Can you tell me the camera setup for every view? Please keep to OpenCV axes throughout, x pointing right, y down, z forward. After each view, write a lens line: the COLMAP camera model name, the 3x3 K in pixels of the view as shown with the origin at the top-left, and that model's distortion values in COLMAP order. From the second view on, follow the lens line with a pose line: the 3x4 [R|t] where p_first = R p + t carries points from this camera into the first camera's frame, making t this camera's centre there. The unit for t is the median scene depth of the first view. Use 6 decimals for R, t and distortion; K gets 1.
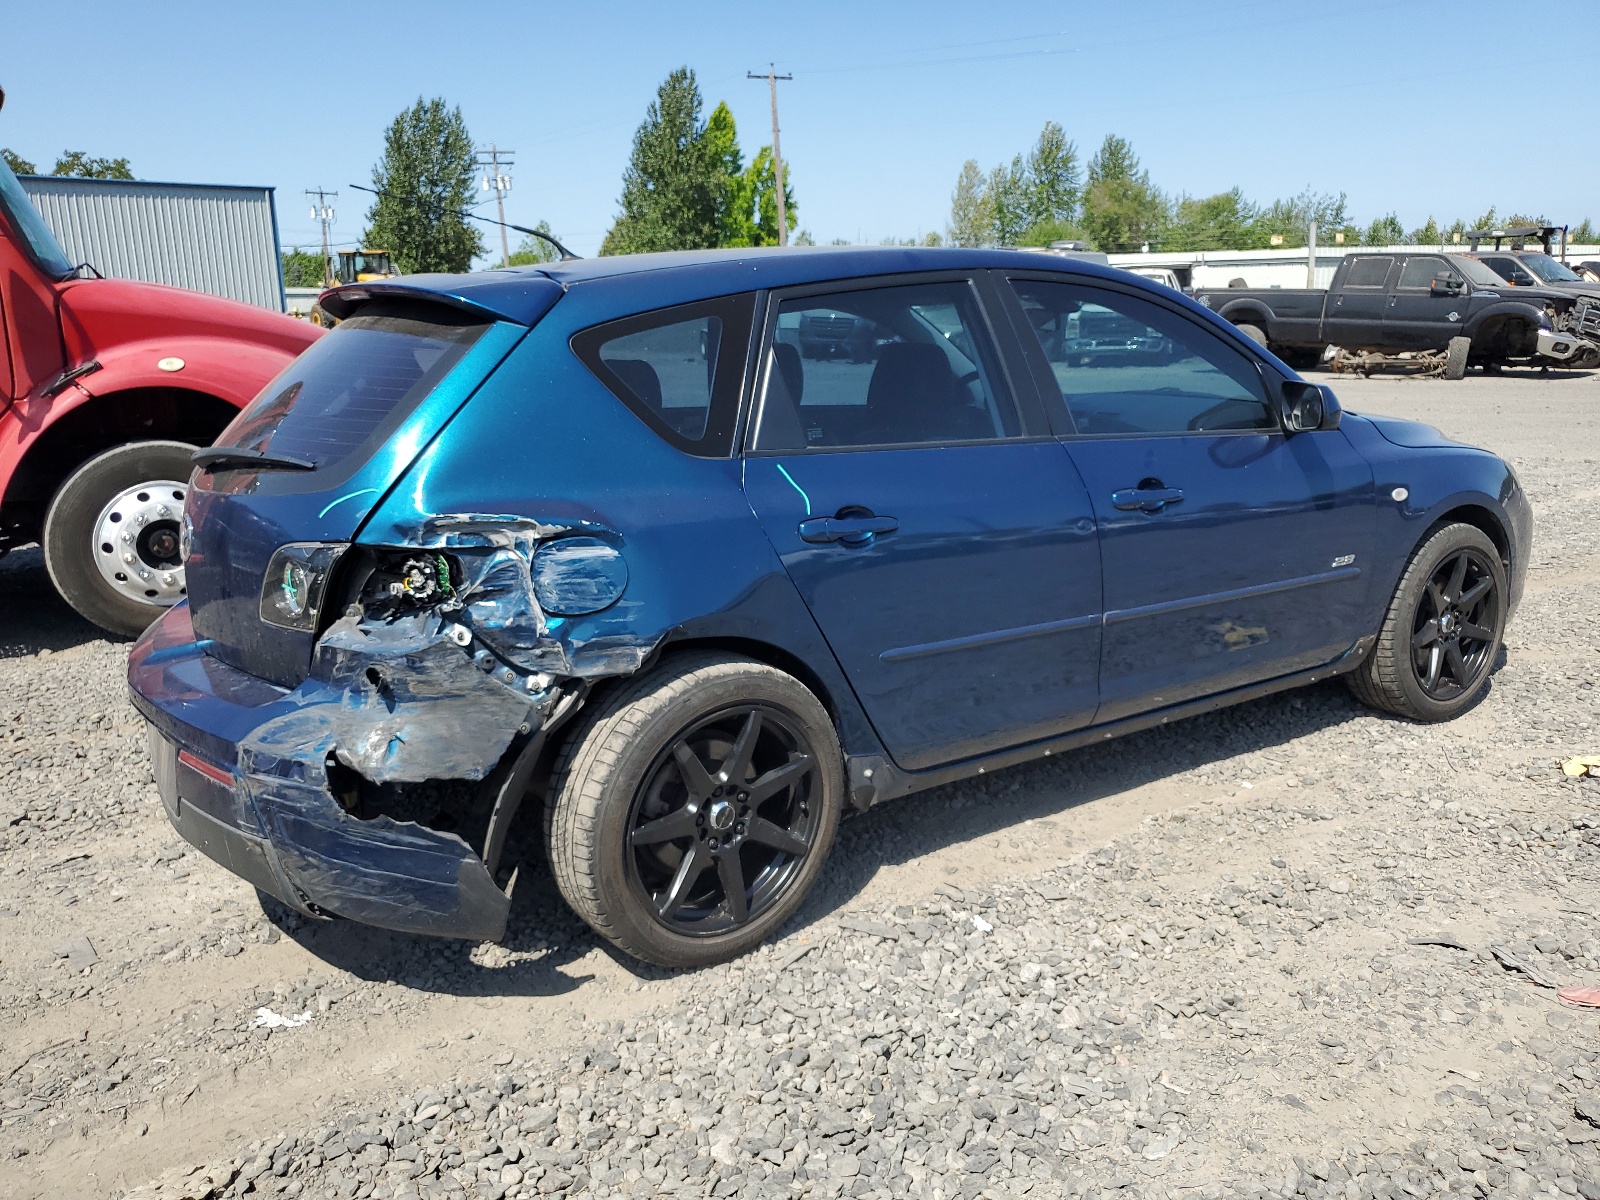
lens RADIAL K [[1223.9, 0, 815.6], [0, 1223.9, 603.0], [0, 0, 1]] dist [0.004604, 0.017509]
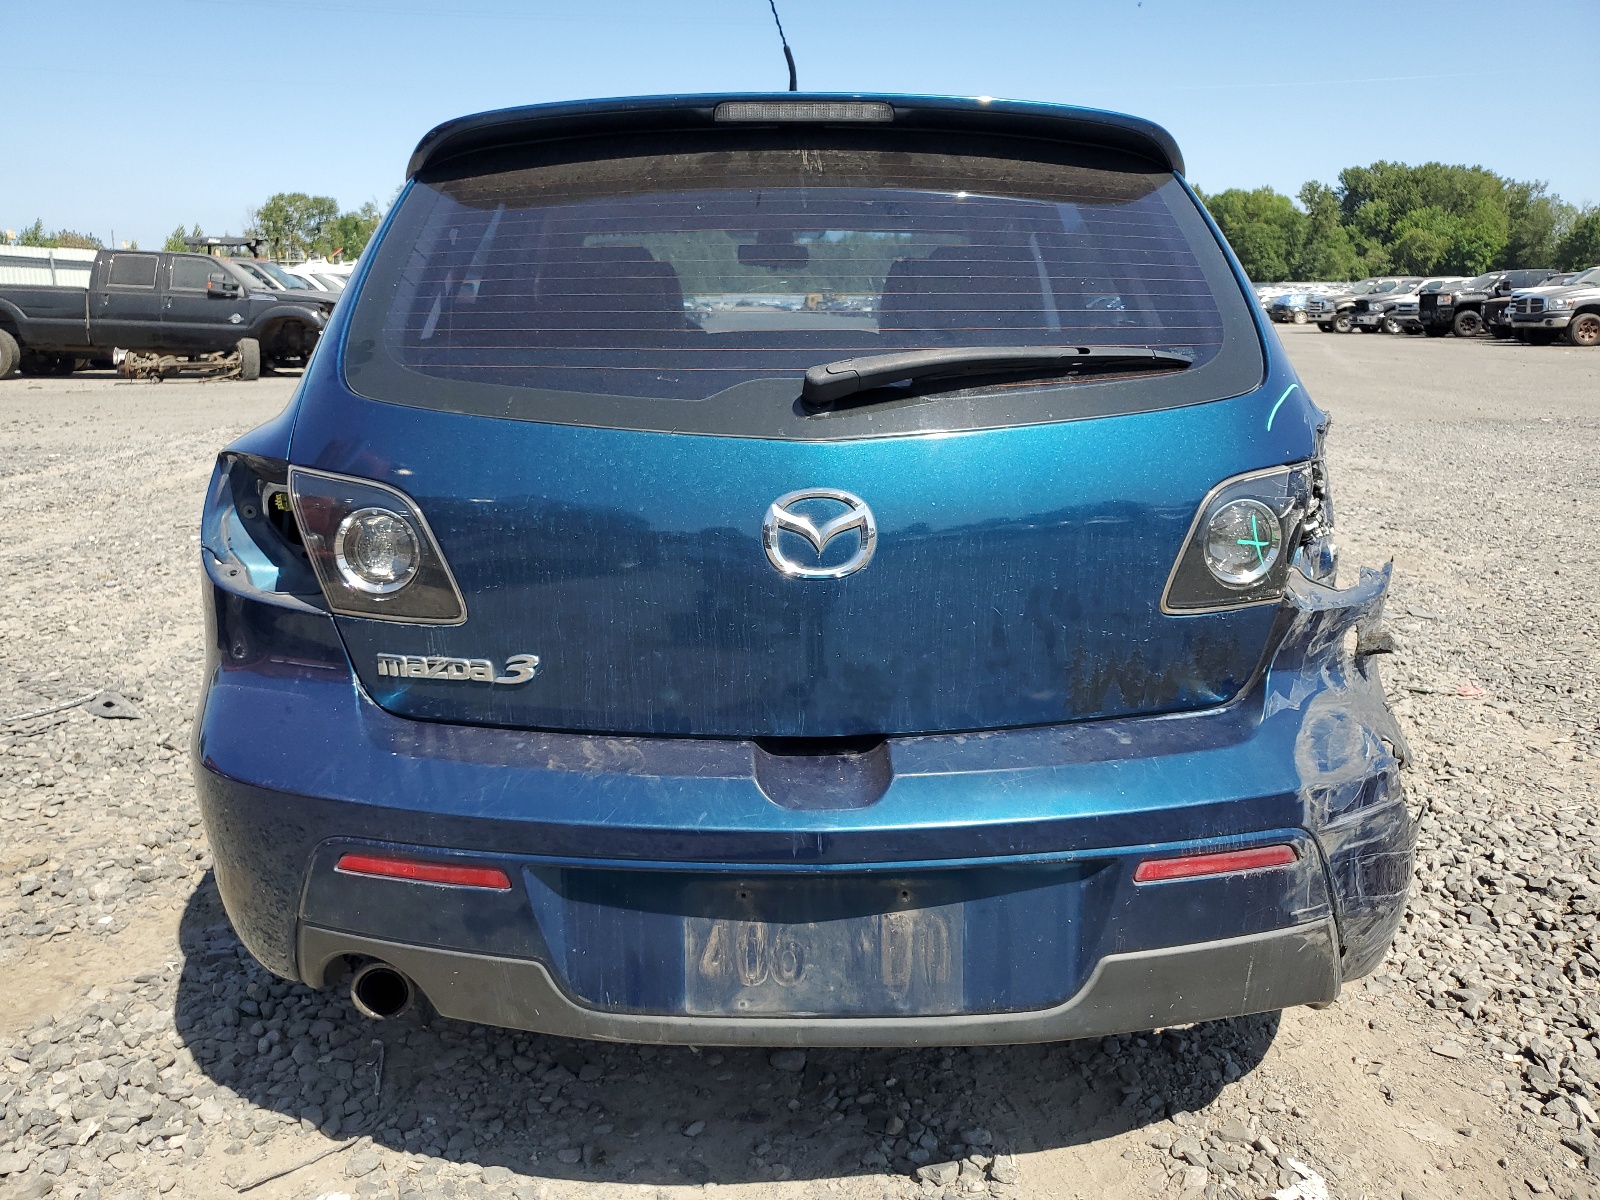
lens RADIAL K [[1223.9, 0, 799.8], [0, 1223.9, 601.4], [0, 0, 1]] dist [0.004604, 0.017509]
pose [[0.538587, -0.181302, 0.822833, -0.102085], [0.191315, 0.977382, 0.090129, -0.008000], [-0.820563, 0.108878, 0.561090, 0.077372]]
